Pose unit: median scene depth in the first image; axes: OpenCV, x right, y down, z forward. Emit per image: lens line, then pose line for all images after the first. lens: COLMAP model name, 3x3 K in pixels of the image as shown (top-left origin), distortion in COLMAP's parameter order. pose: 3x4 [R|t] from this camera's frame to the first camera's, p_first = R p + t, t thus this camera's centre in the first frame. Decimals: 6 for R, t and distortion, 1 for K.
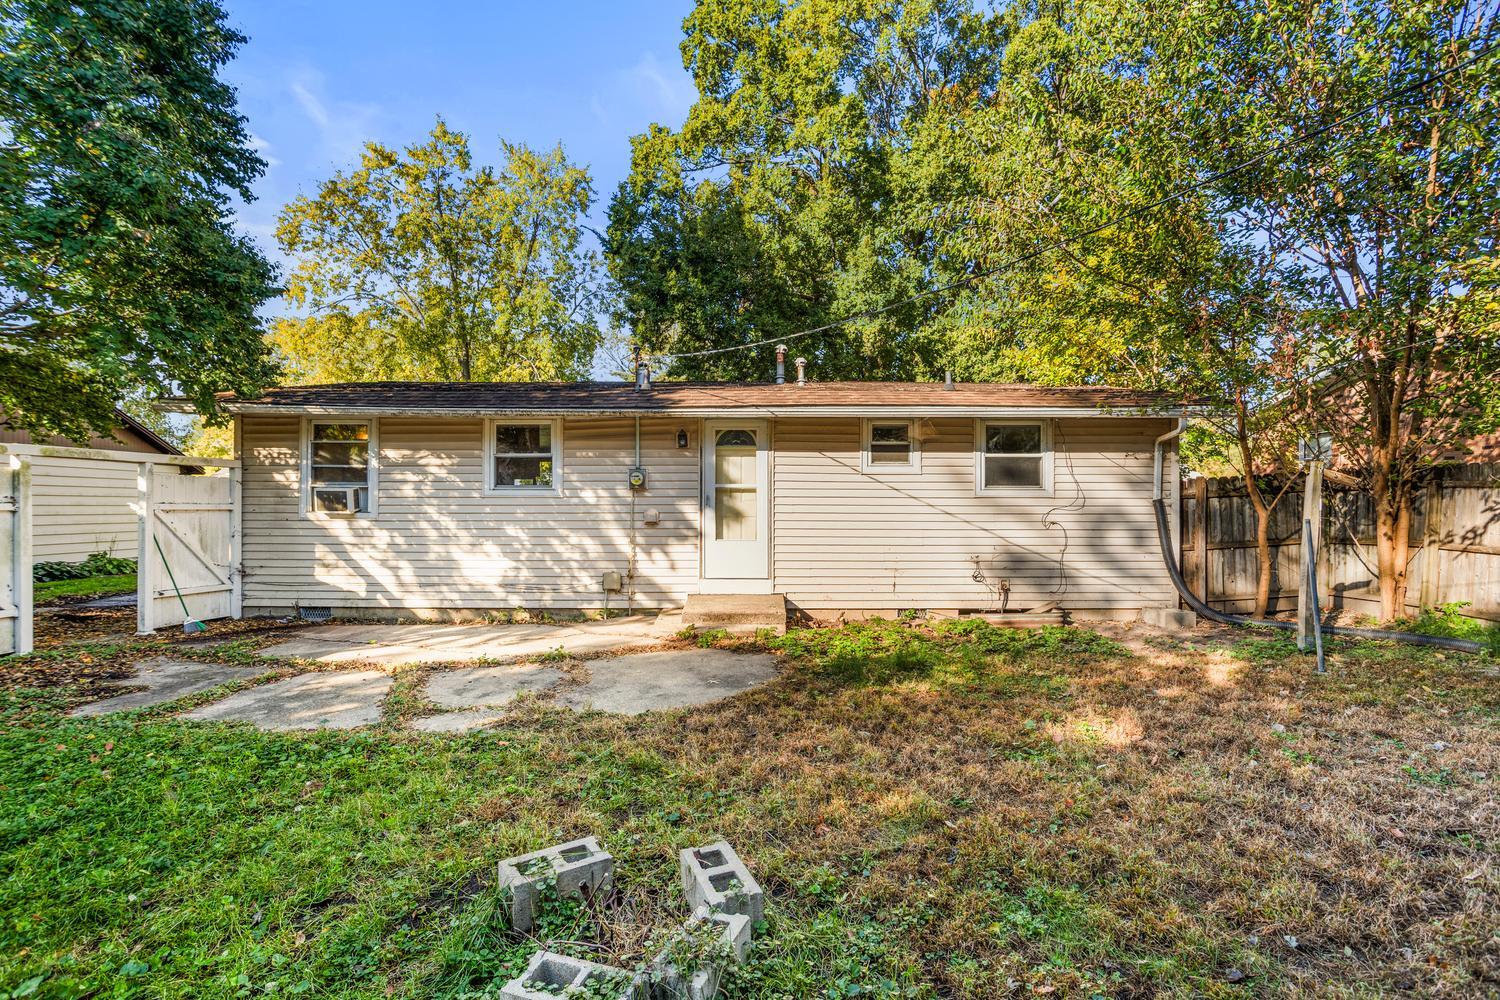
lens RADIAL K [[743.7, 0, 727.9], [0, 743.7, 517.8], [0, 0, 1]] dist [-0.040467, 0.024908]
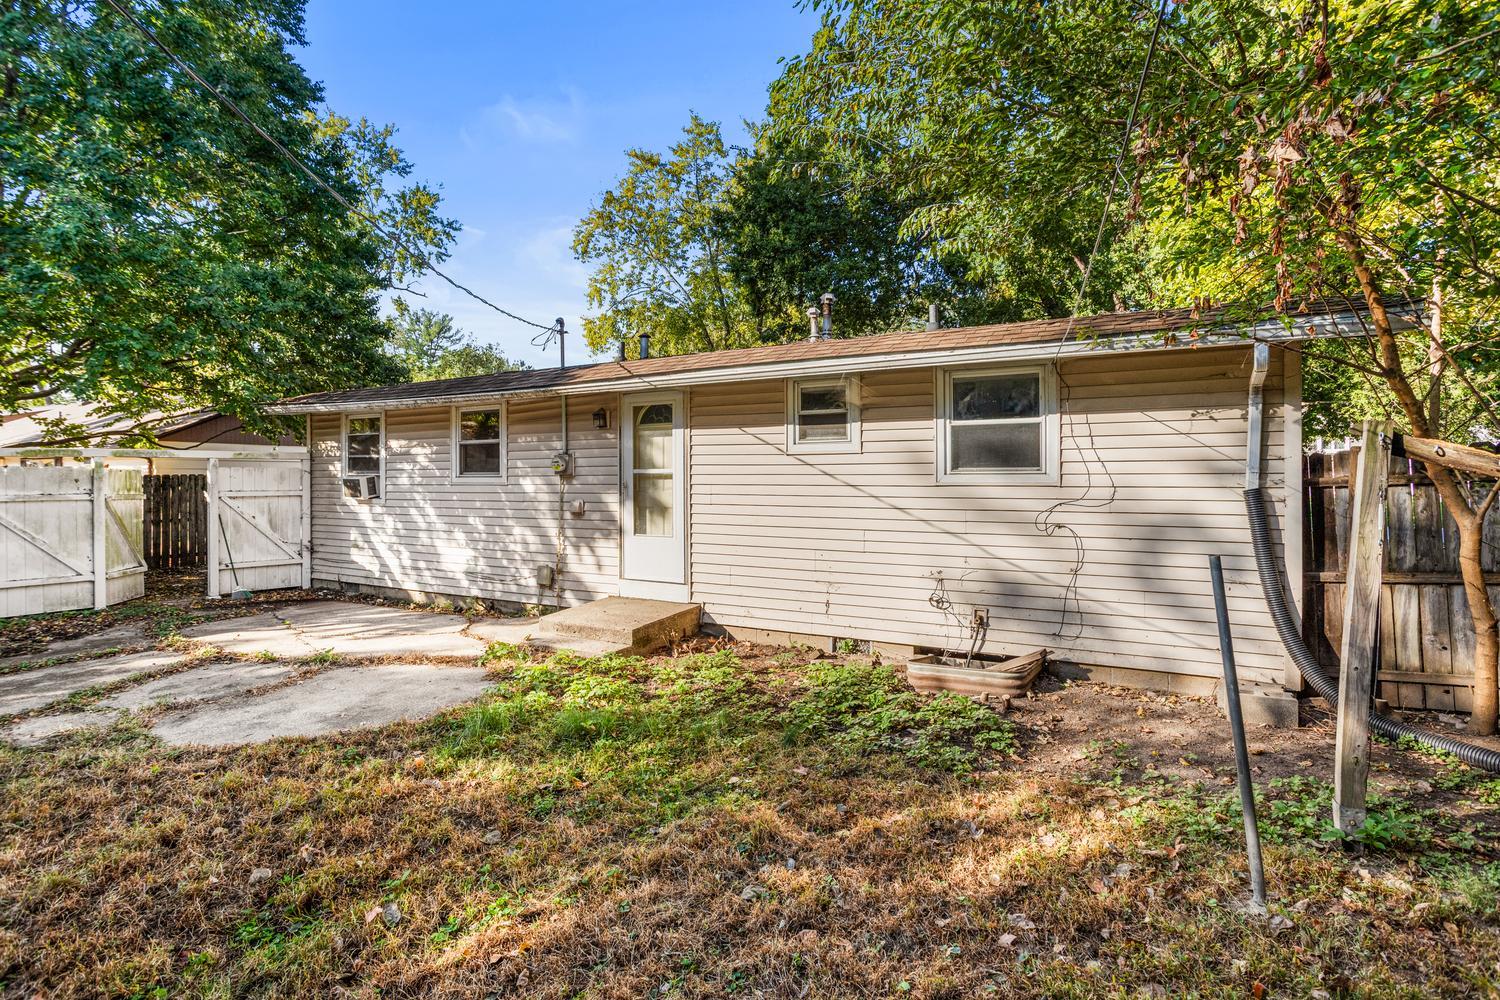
lens RADIAL K [[743.7, 0, 750.4], [0, 743.7, 487.0], [0, 0, 1]] dist [-0.040467, 0.024908]
pose [[0.876176, 0.001419, -0.481989, 0.511471], [-0.001169, 0.999999, 0.000819, -0.026420], [0.481989, -0.000155, 0.876177, 0.314748]]
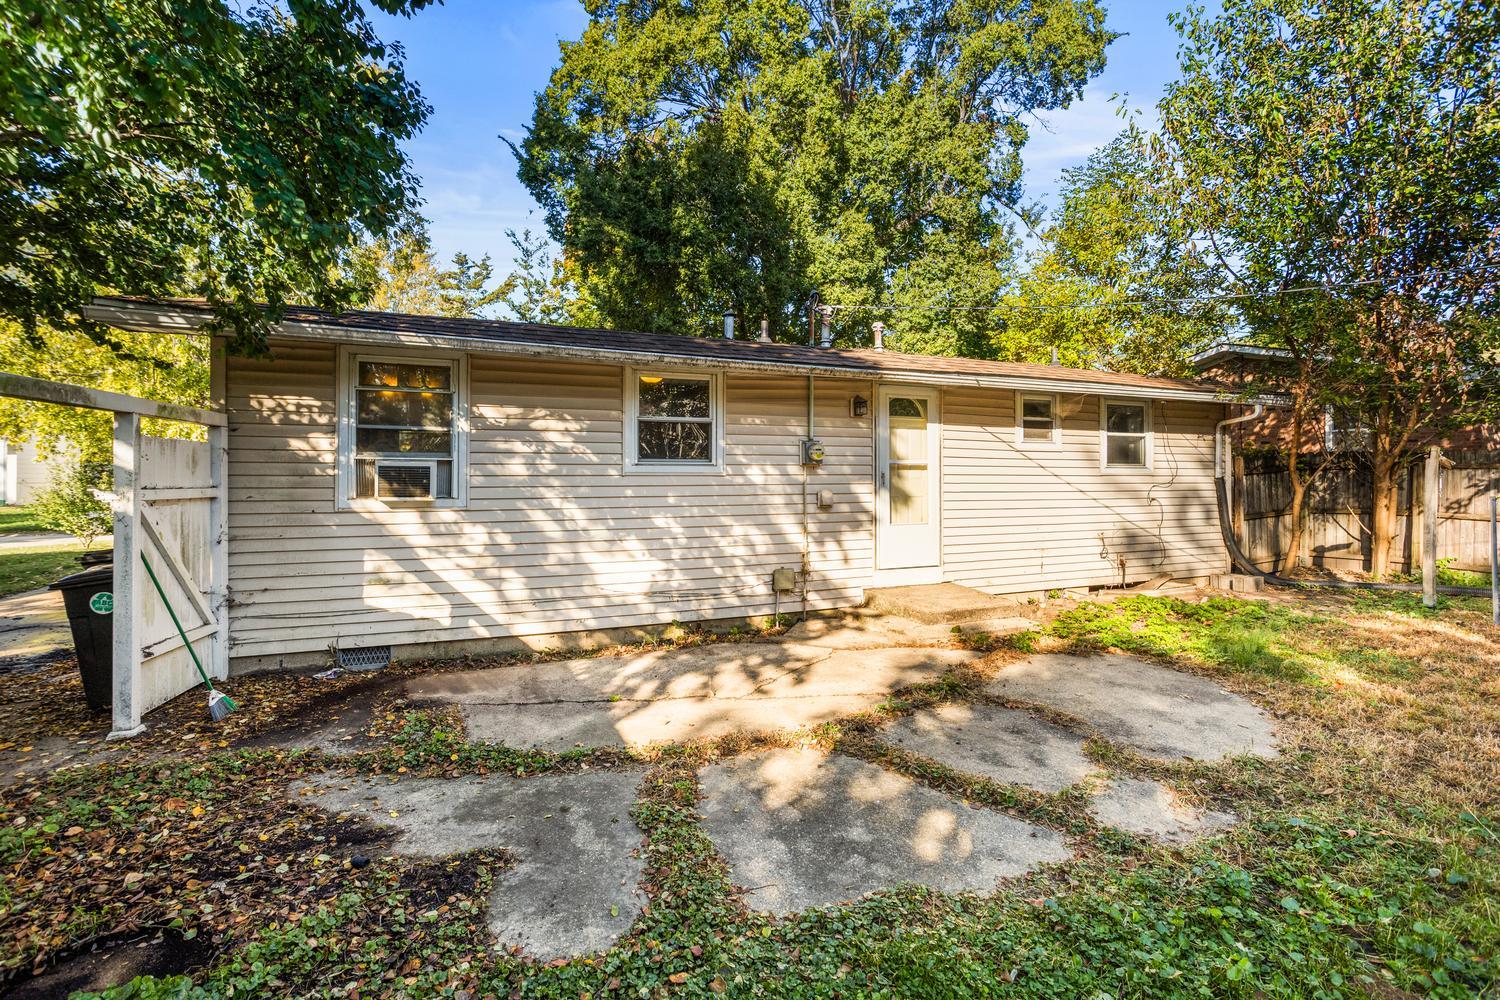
lens RADIAL K [[743.7, 0, 741.7], [0, 743.7, 485.3], [0, 0, 1]] dist [-0.040467, 0.024908]
pose [[0.910305, -0.006680, 0.413883, -0.529170], [0.008072, 0.999966, -0.001613, -0.016232], [-0.413859, 0.004809, 0.910328, 0.283867]]
